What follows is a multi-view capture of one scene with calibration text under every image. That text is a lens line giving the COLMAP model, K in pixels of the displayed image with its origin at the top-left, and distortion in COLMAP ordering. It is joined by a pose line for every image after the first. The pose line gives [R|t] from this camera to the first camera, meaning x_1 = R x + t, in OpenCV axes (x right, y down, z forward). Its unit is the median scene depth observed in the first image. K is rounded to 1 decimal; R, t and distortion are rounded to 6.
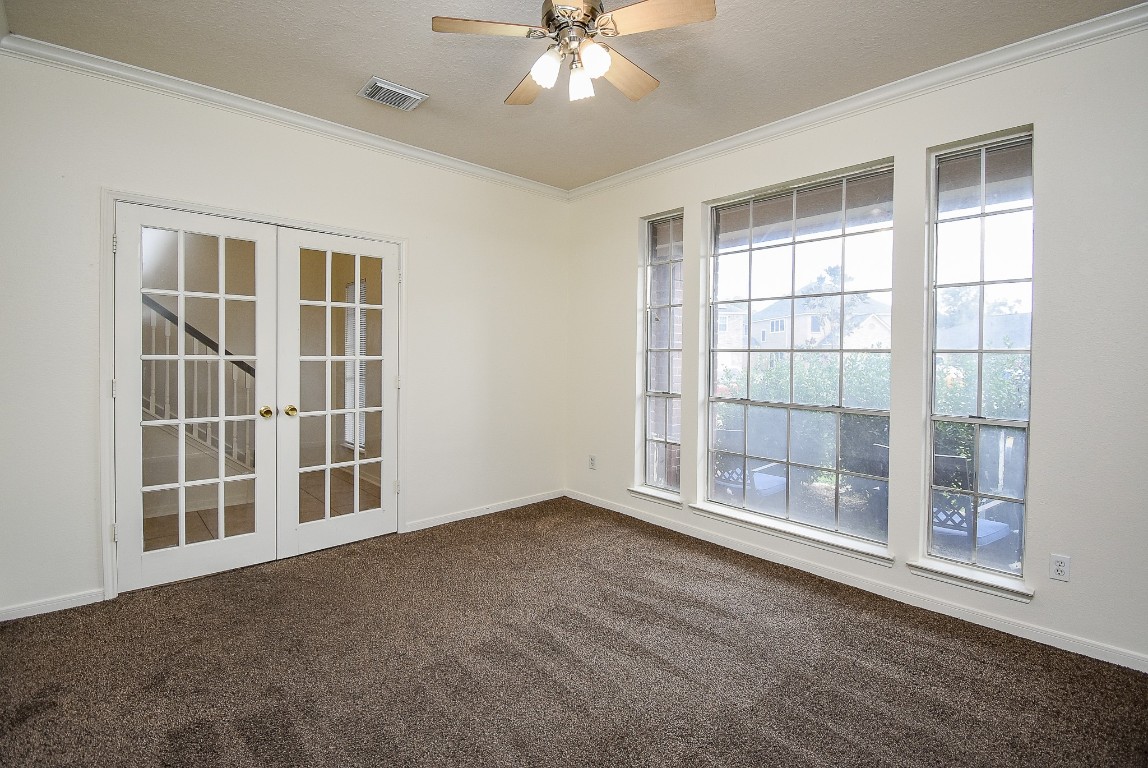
lens RADIAL K [[496.5, 0, 571.6], [0, 496.5, 367.6], [0, 0, 1]] dist [0.000331, -0.021631]
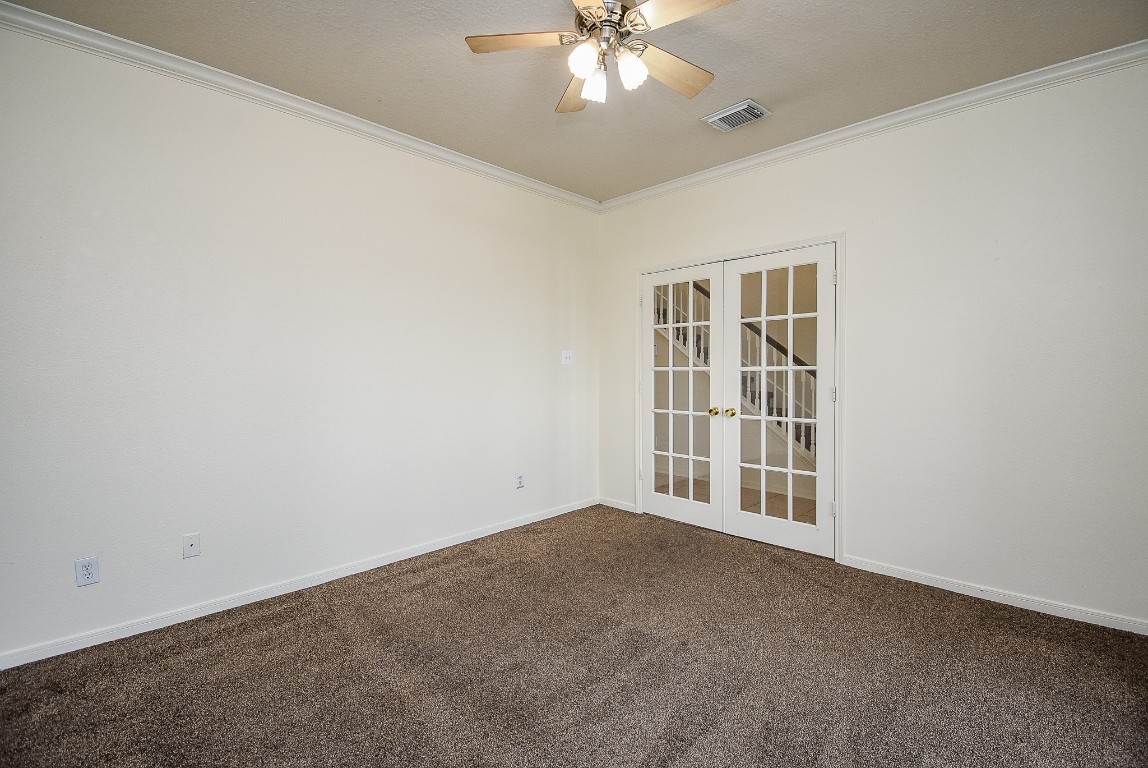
lens RADIAL K [[508.3, 0, 575.0], [0, 508.3, 377.4], [0, 0, 1]] dist [0.001592, -0.000849]
pose [[0.060561, 0.012897, -0.998081, 0.629663], [-0.012498, 0.999848, 0.012162, -0.008196], [0.998086, 0.011738, 0.060713, 0.538835]]
